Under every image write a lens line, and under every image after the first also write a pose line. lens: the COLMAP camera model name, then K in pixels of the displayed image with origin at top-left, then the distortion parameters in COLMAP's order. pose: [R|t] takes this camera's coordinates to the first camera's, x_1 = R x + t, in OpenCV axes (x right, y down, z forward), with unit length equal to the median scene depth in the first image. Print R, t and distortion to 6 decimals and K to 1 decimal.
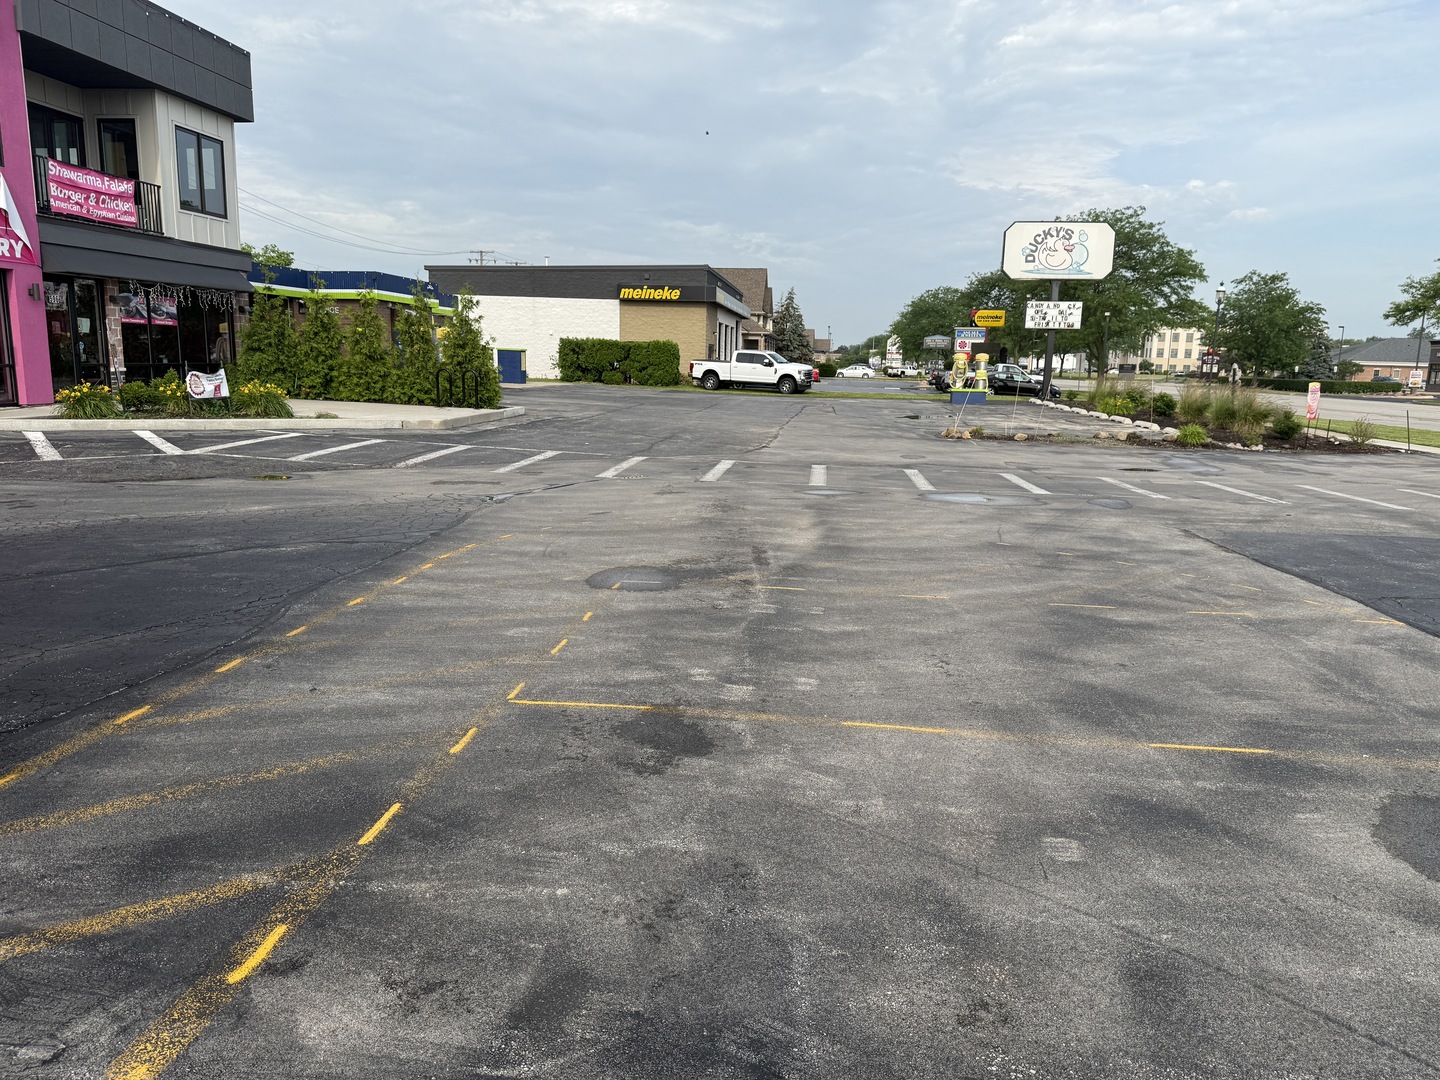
lens RADIAL K [[996.1, 0, 707.7], [0, 996.1, 558.1], [0, 0, 1]] dist [0.031057, -0.050309]
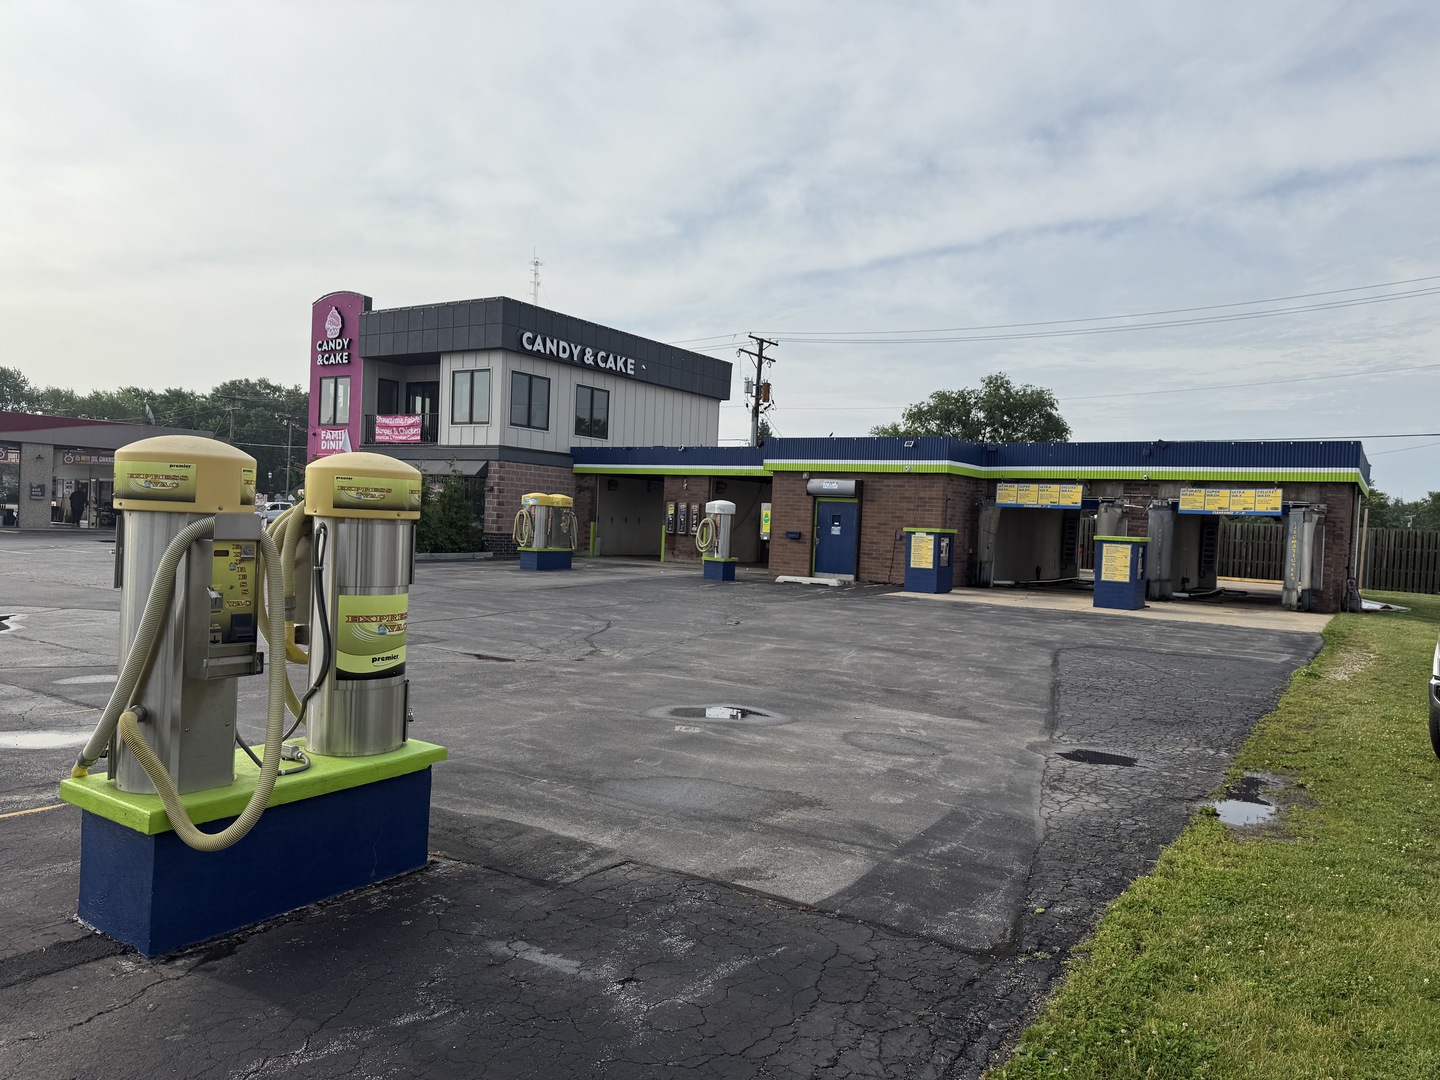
lens RADIAL K [[999.5, 0, 733.3], [0, 999.5, 545.5], [0, 0, 1]] dist [0.131685, -0.207358]
pose [[-0.432949, -0.021267, -0.901168, 0.748315], [-0.230886, 0.968988, 0.088057, -0.467281], [0.871348, 0.246191, -0.424432, 2.373507]]
